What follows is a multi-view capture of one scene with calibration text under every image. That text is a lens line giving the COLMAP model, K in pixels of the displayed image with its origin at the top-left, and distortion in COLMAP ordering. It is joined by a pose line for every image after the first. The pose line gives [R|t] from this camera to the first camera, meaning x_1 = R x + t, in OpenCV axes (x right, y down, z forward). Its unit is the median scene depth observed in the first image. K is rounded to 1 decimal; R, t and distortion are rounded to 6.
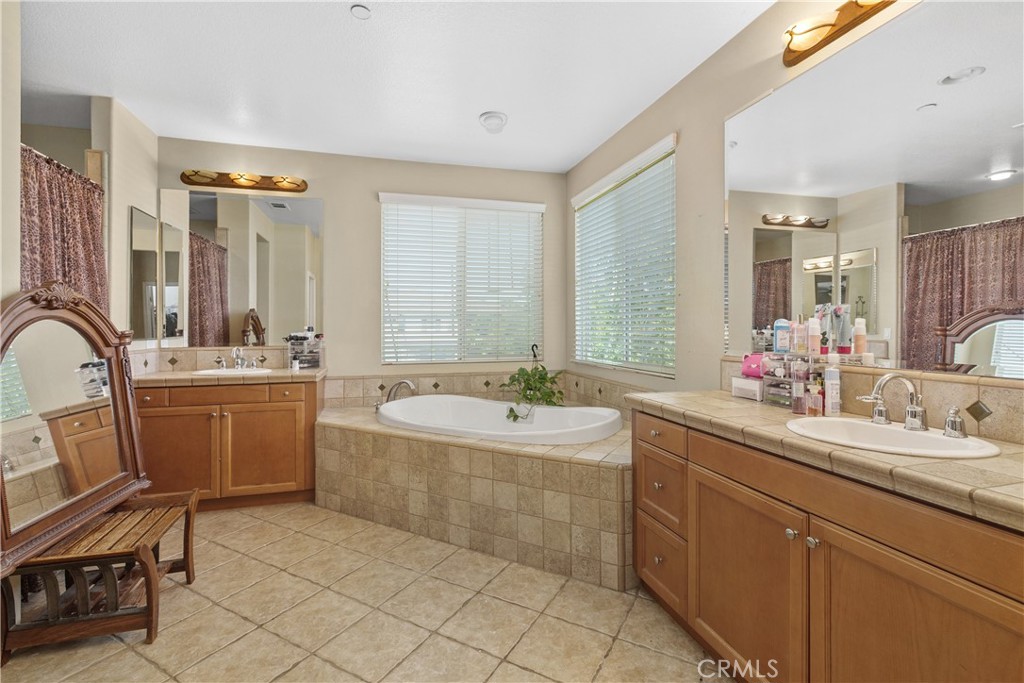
lens RADIAL K [[479.8, 0, 512.0], [0, 479.8, 334.3], [0, 0, 1]] dist [-0.004277, -0.000540]
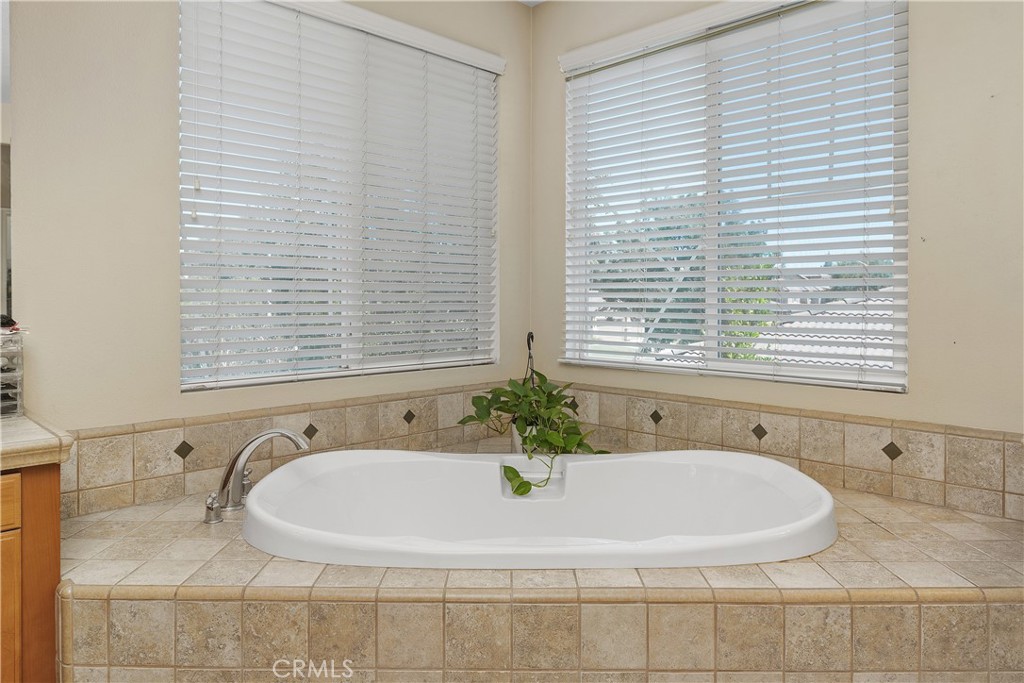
lens RADIAL K [[694.2, 0, 512.2], [0, 694.2, 340.7], [0, 0, 1]] dist [-0.005212, 0.000075]
pose [[0.876722, -0.026845, 0.480248, -0.317503], [0.006370, 0.999002, 0.044214, -0.000593], [-0.480956, -0.035704, 0.876018, 0.399141]]
